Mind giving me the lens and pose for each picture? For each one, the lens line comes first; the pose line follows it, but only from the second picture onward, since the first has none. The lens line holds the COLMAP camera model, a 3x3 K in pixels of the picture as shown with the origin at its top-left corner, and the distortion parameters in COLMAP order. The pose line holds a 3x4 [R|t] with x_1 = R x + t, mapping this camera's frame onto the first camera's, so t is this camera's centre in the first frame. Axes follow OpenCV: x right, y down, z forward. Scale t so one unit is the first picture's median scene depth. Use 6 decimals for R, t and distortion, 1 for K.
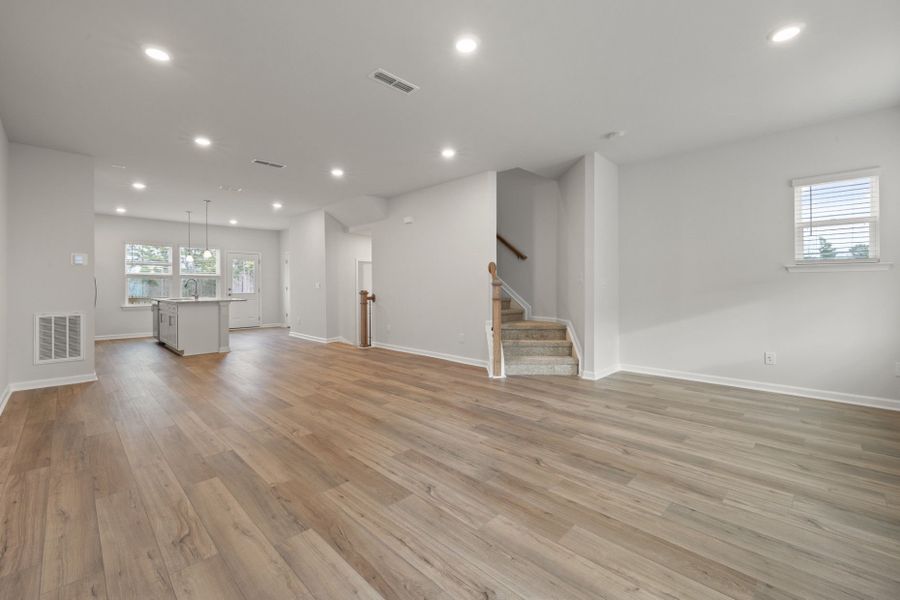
lens RADIAL K [[382.1, 0, 442.4], [0, 382.1, 286.2], [0, 0, 1]] dist [-0.001060, 0.000120]
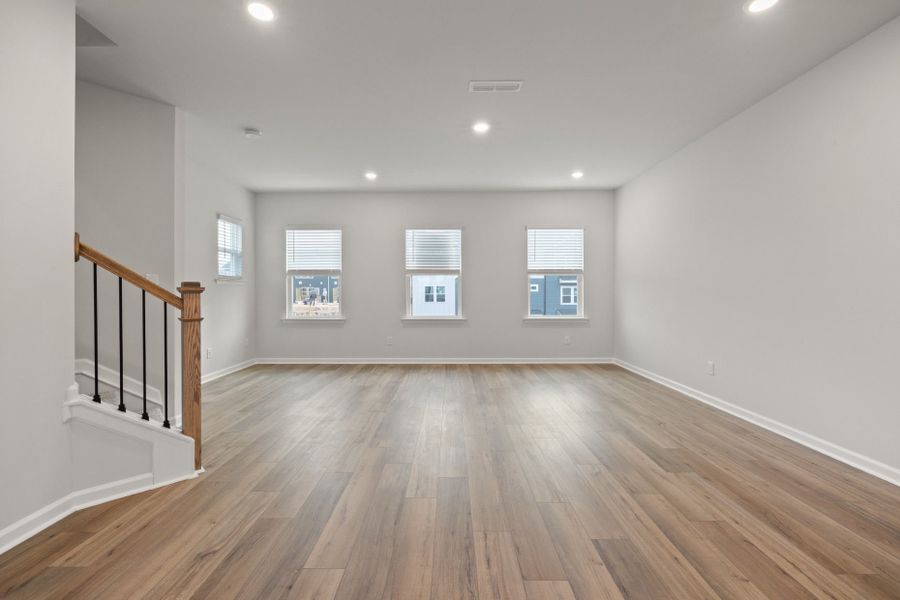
lens RADIAL K [[382.1, 0, 445.5], [0, 382.1, 293.6], [0, 0, 1]] dist [-0.001060, 0.000120]
pose [[-0.708826, 0.004578, 0.705368, -0.737477], [0.004953, 0.999987, -0.001513, 0.003919], [-0.705366, 0.002421, -0.708839, 1.811534]]
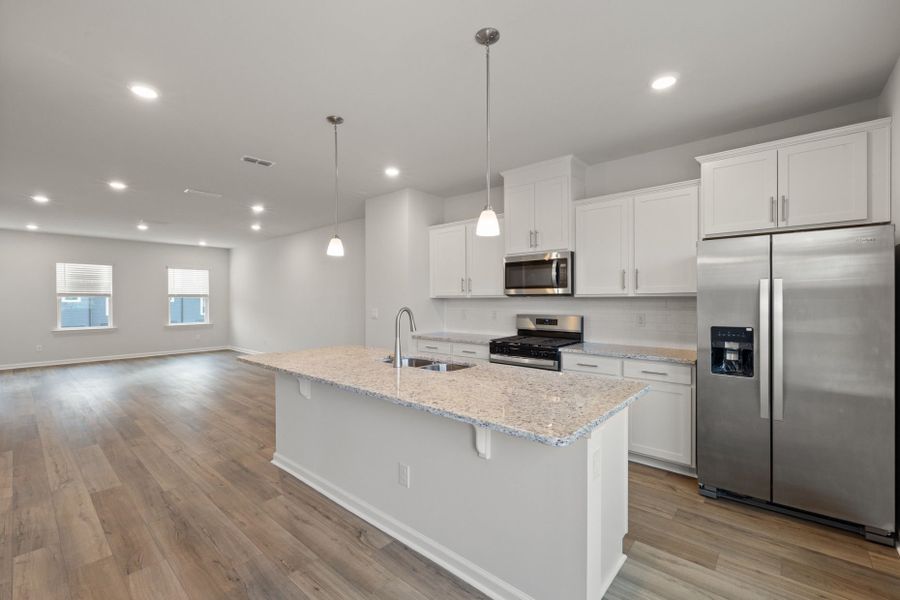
lens RADIAL K [[382.1, 0, 449.0], [0, 382.1, 301.4], [0, 0, 1]] dist [-0.001060, 0.000120]
pose [[-0.996542, 0.007682, -0.082733, -1.686566], [0.007357, 0.999964, 0.004223, -0.062259], [0.082763, 0.003599, -0.996563, 3.438090]]
